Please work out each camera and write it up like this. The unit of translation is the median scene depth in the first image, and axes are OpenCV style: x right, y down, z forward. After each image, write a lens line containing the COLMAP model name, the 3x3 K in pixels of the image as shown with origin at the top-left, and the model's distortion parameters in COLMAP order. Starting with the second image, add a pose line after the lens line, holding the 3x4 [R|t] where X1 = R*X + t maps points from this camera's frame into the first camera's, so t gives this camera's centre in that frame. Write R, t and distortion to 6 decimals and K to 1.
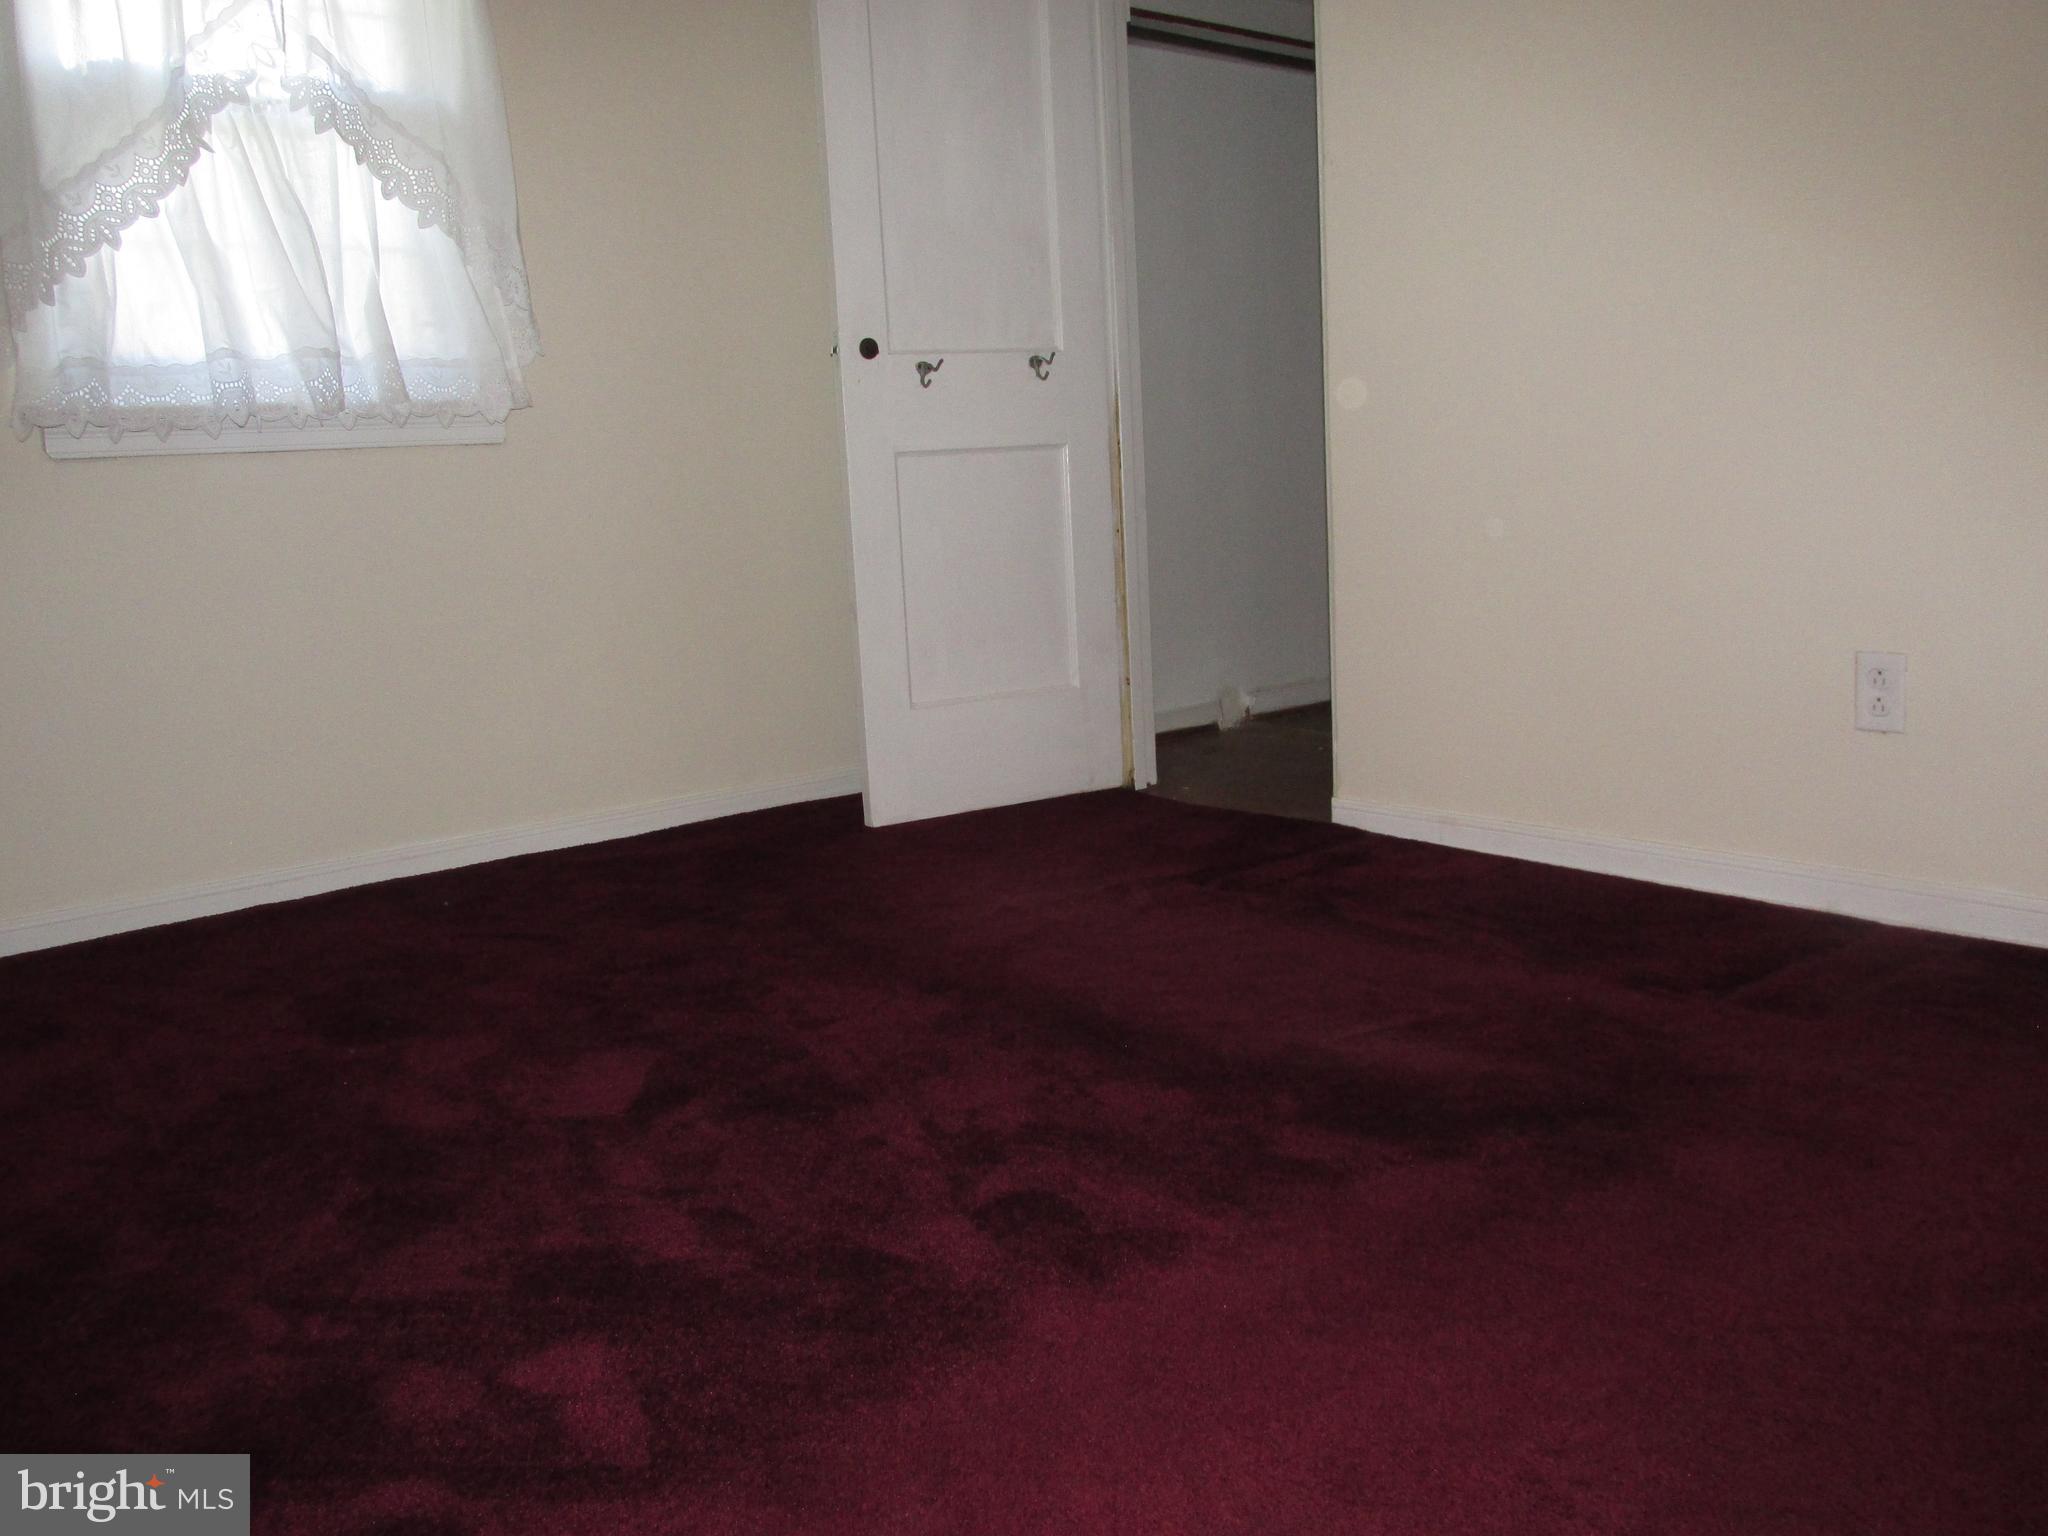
lens RADIAL K [[1699.4, 0, 1014.7], [0, 1699.4, 766.8], [0, 0, 1]] dist [-0.030243, -0.002999]
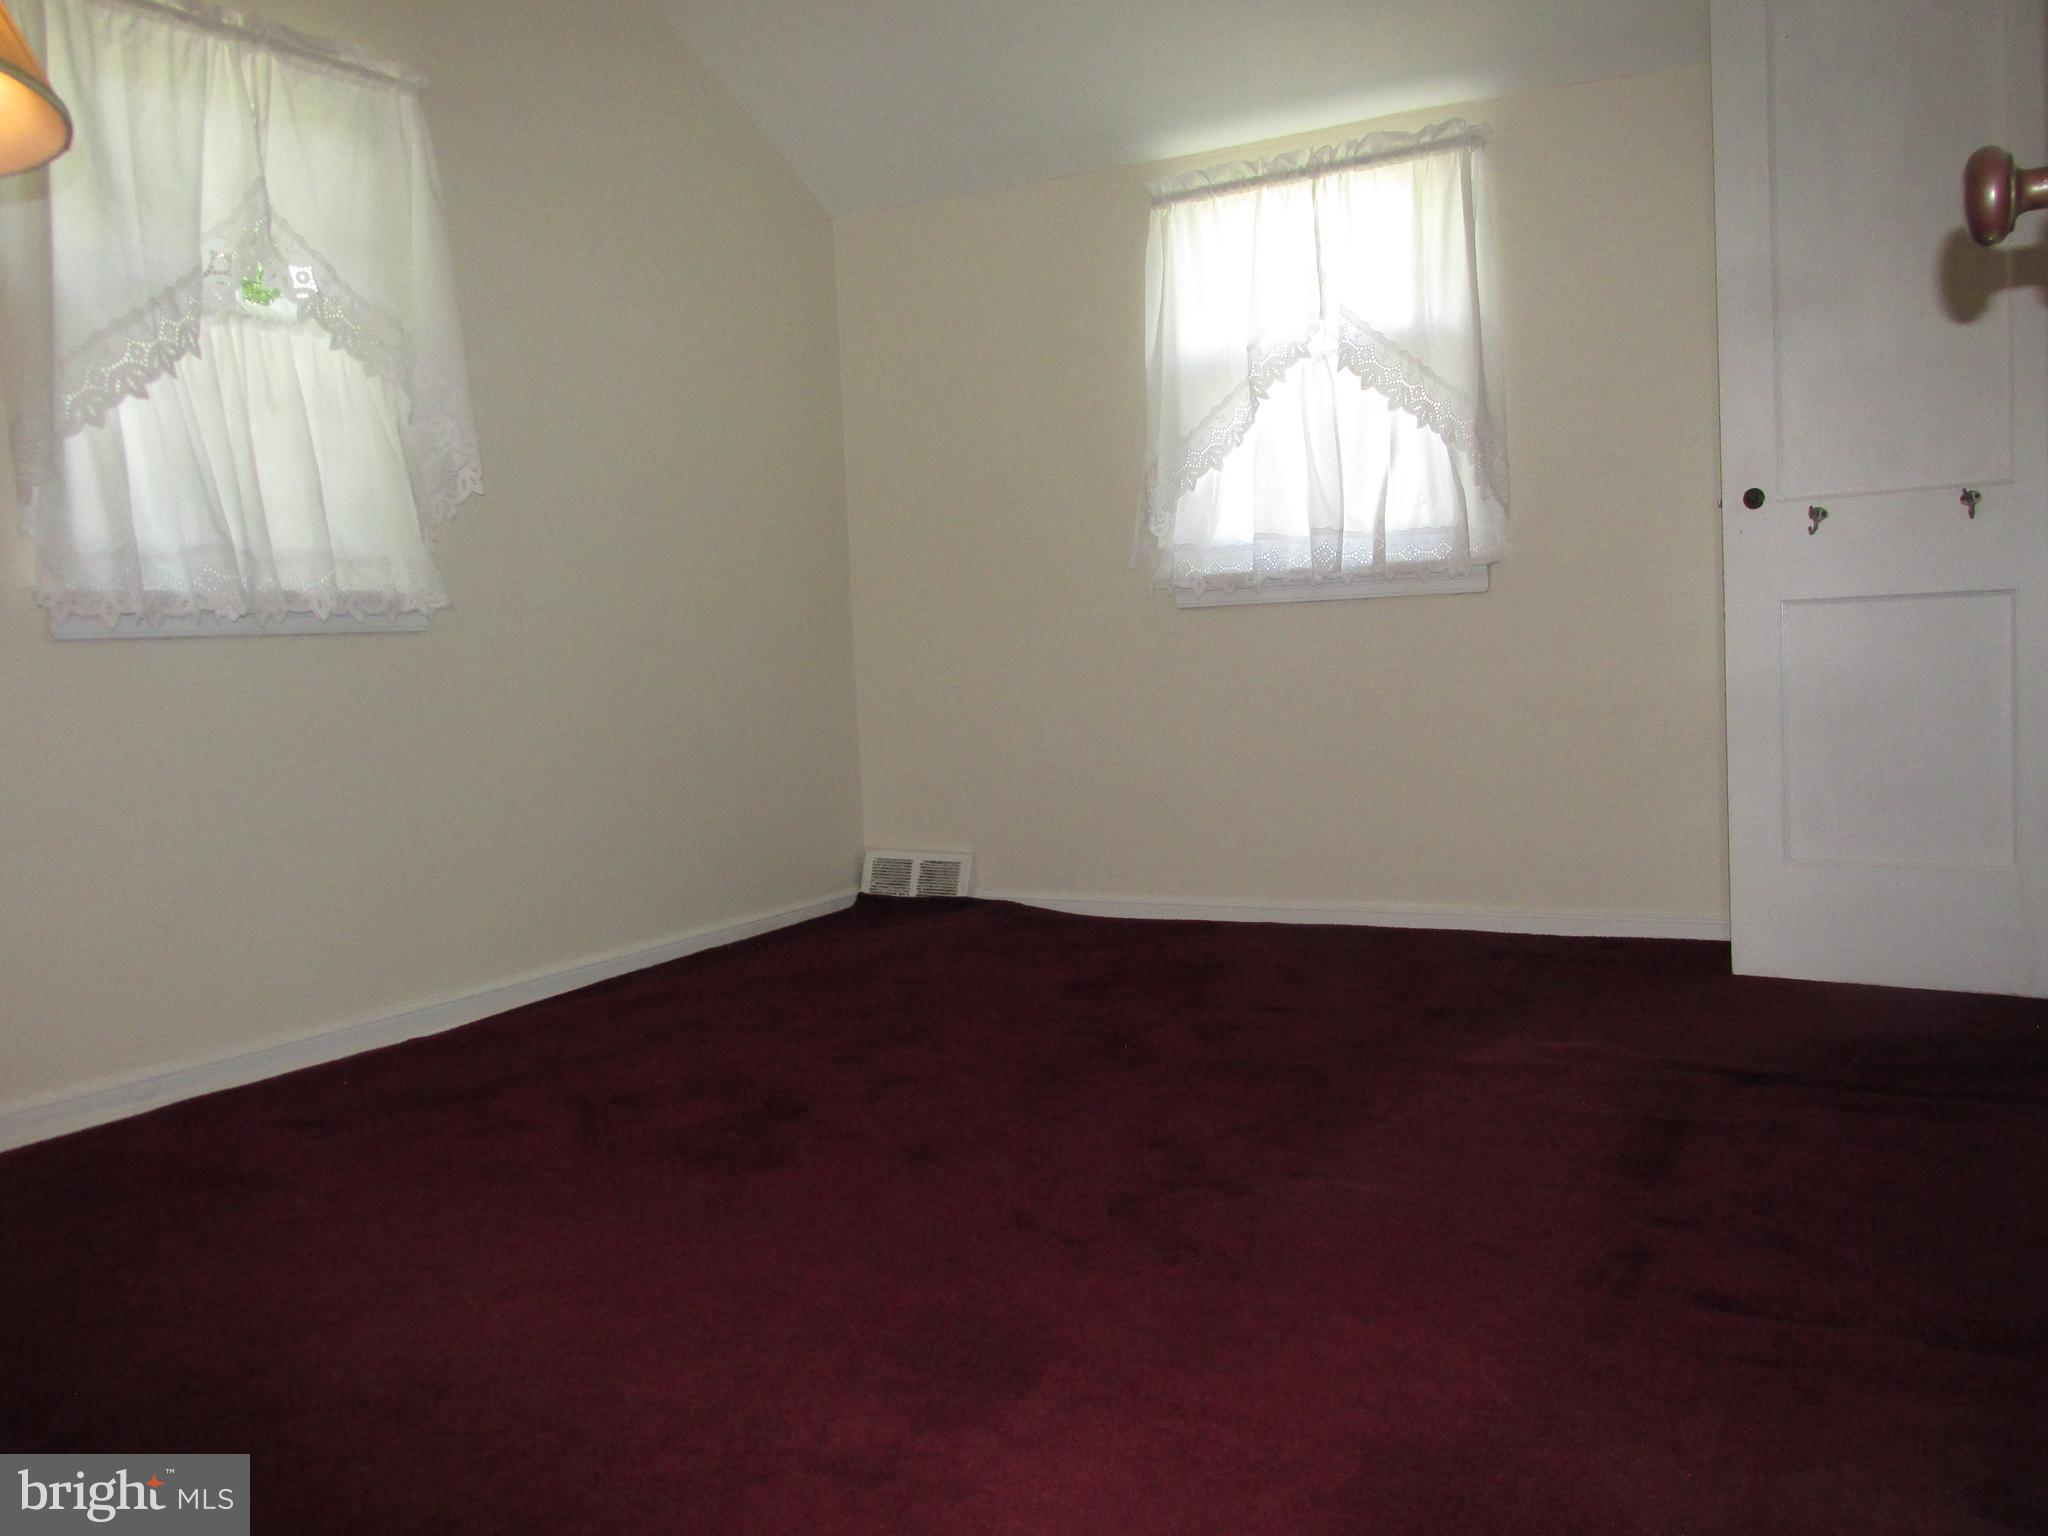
lens RADIAL K [[1699.4, 0, 1014.7], [0, 1699.4, 766.8], [0, 0, 1]] dist [-0.030243, -0.002999]
pose [[0.347513, 0.098770, -0.932459, 0.800307], [-0.139623, 0.988801, 0.052703, -0.093240], [0.927222, 0.111878, 0.357412, 0.294644]]
